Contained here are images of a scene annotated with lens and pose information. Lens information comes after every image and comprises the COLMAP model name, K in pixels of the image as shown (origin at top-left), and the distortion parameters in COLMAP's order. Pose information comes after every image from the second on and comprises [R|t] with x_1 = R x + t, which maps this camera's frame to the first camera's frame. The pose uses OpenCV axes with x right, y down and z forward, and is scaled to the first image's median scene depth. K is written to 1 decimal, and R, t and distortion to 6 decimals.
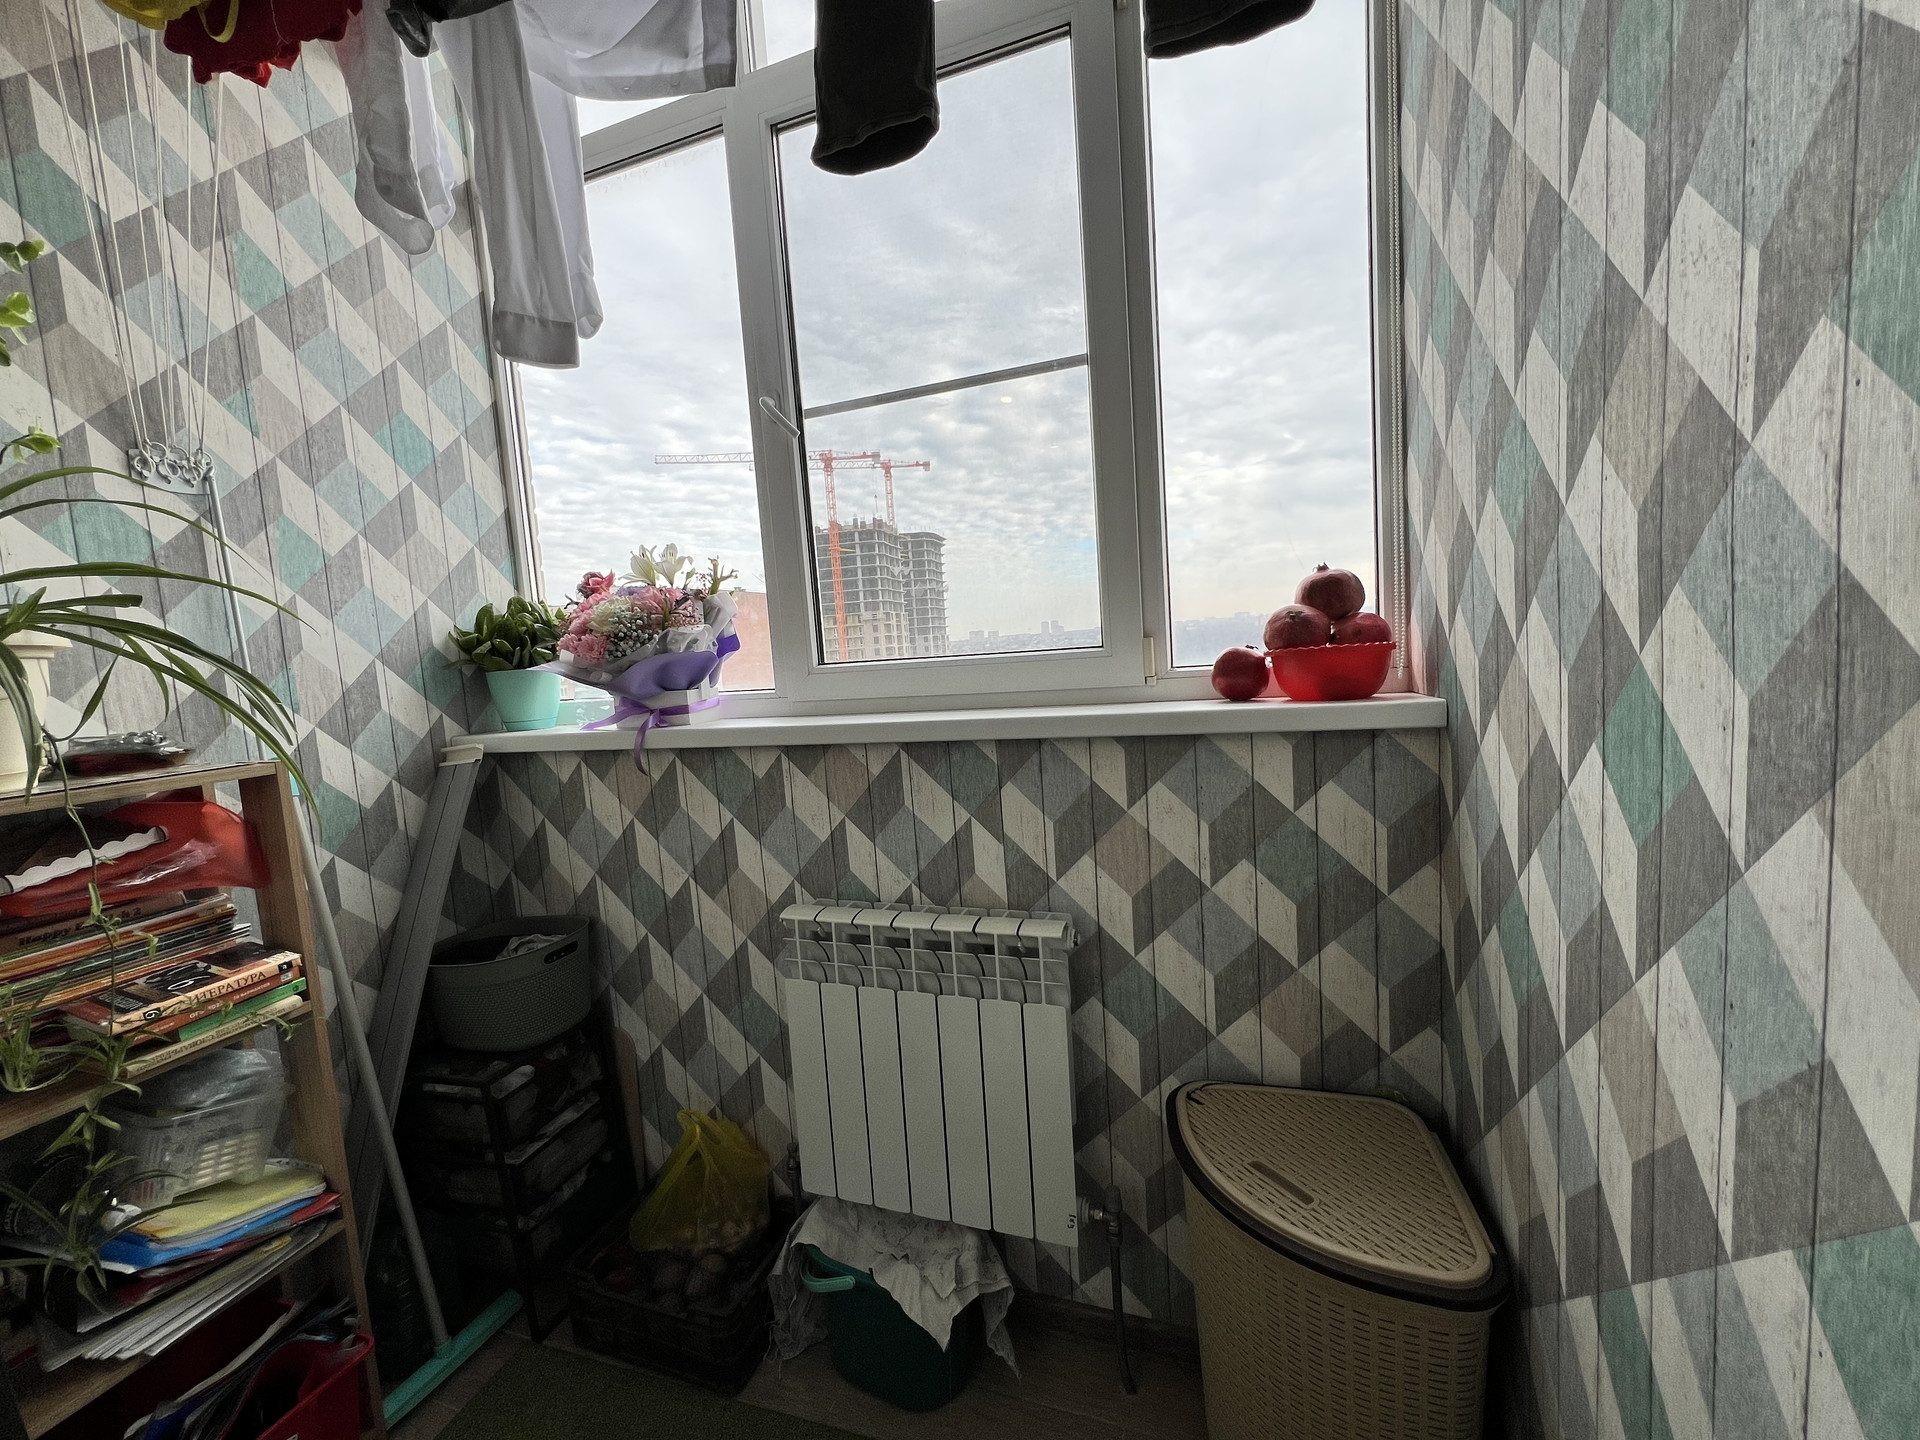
lens RADIAL K [[767.8, 0, 962.2], [0, 767.8, 719.2], [0, 0, 1]] dist [-0.001381, 0.000119]
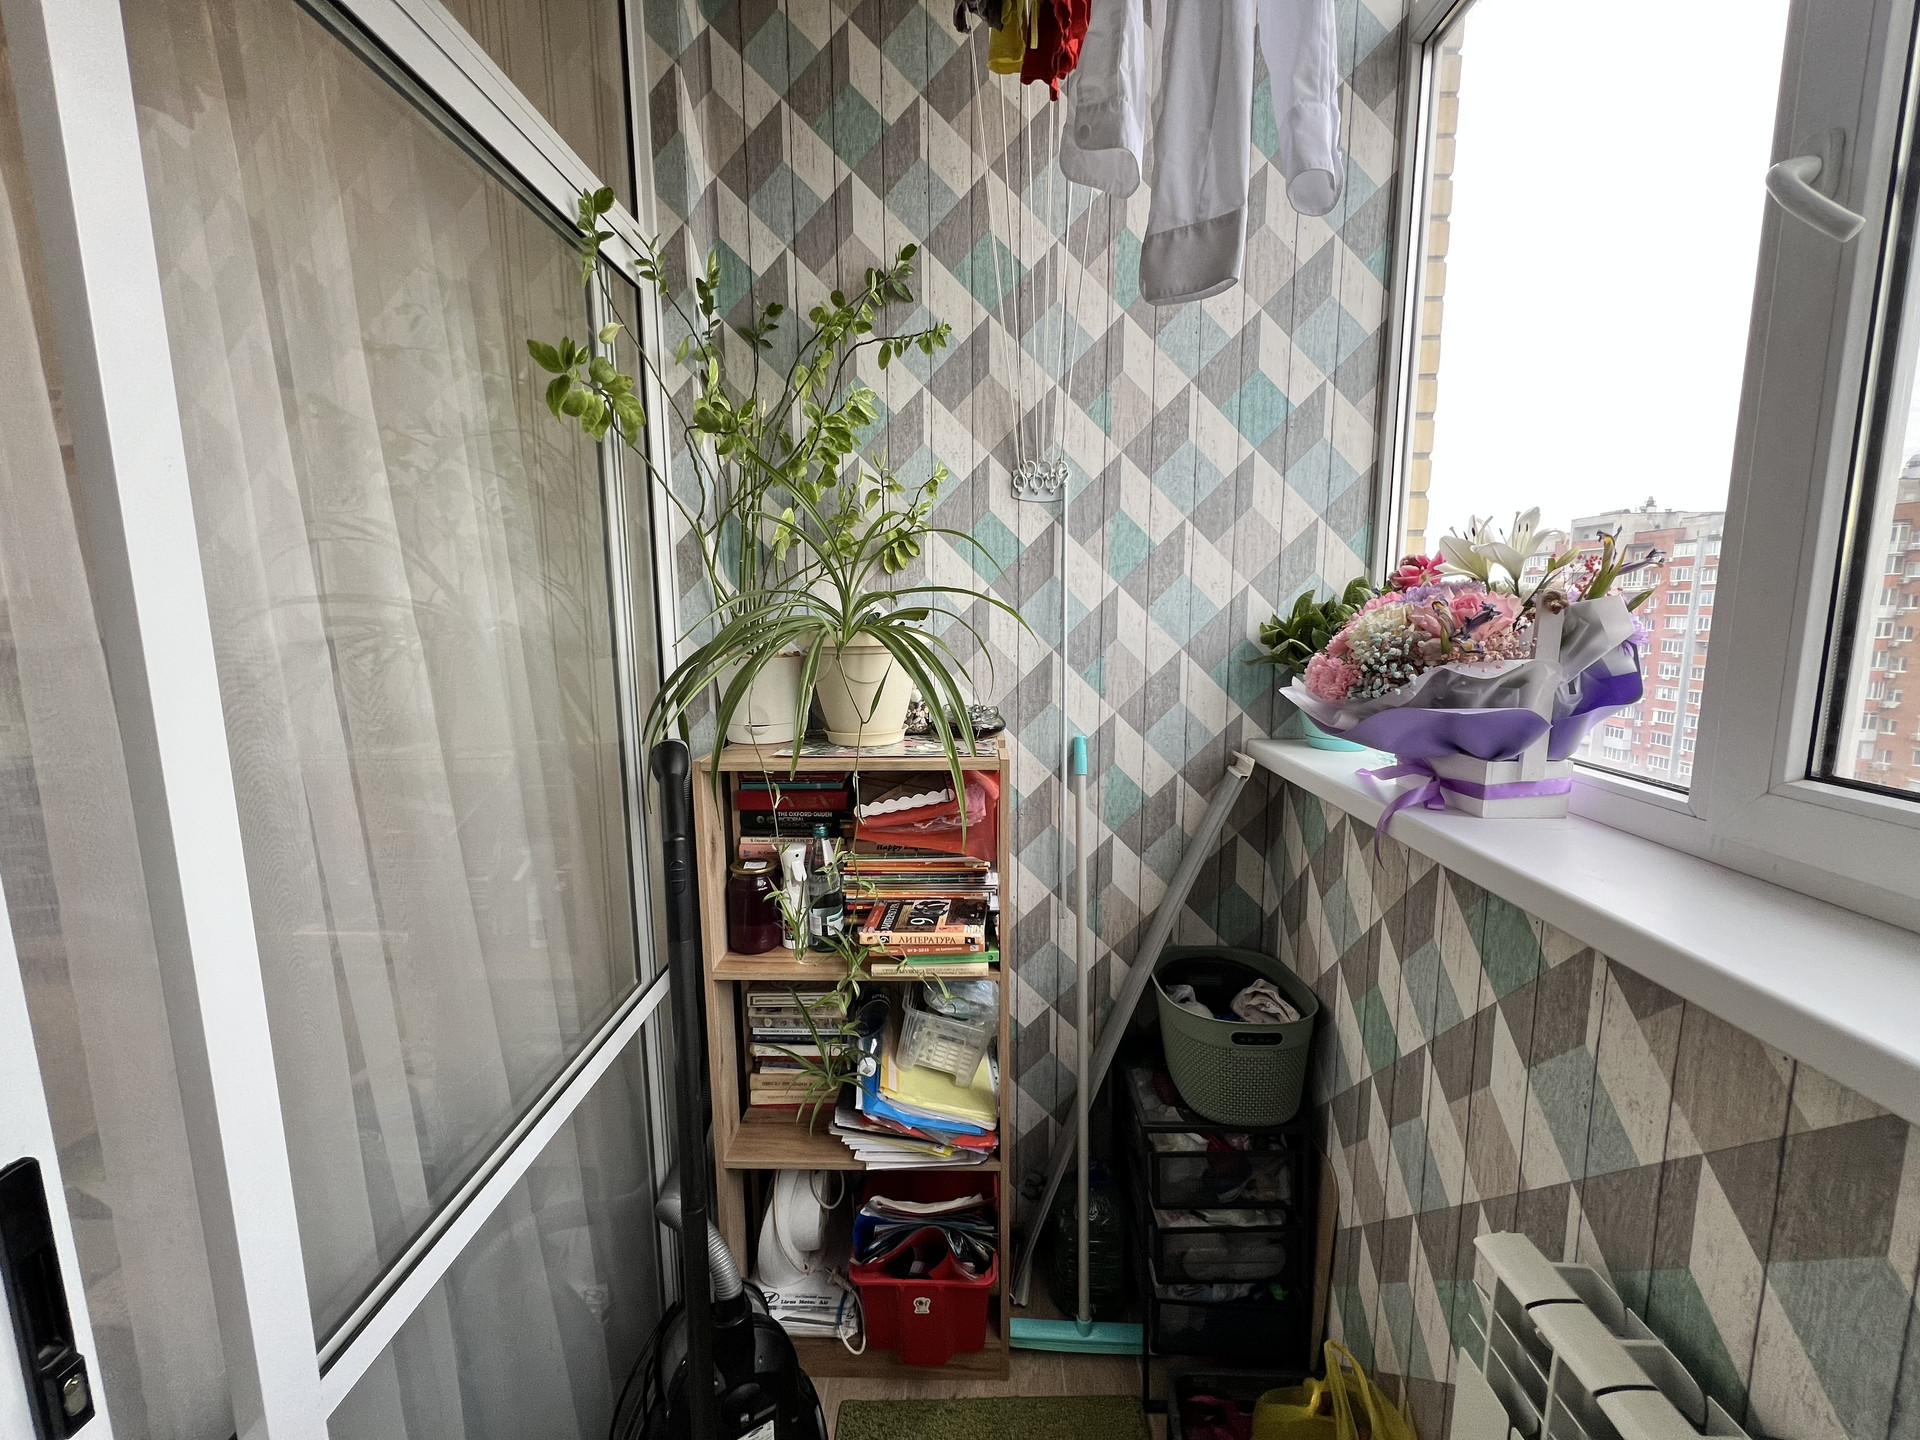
lens RADIAL K [[767.8, 0, 956.7], [0, 767.8, 715.2], [0, 0, 1]] dist [-0.001381, 0.000119]
pose [[0.299239, 0.201224, -0.932719, 0.069205], [-0.100530, 0.978719, 0.178895, -0.141955], [0.948868, 0.040234, 0.313100, 0.429354]]
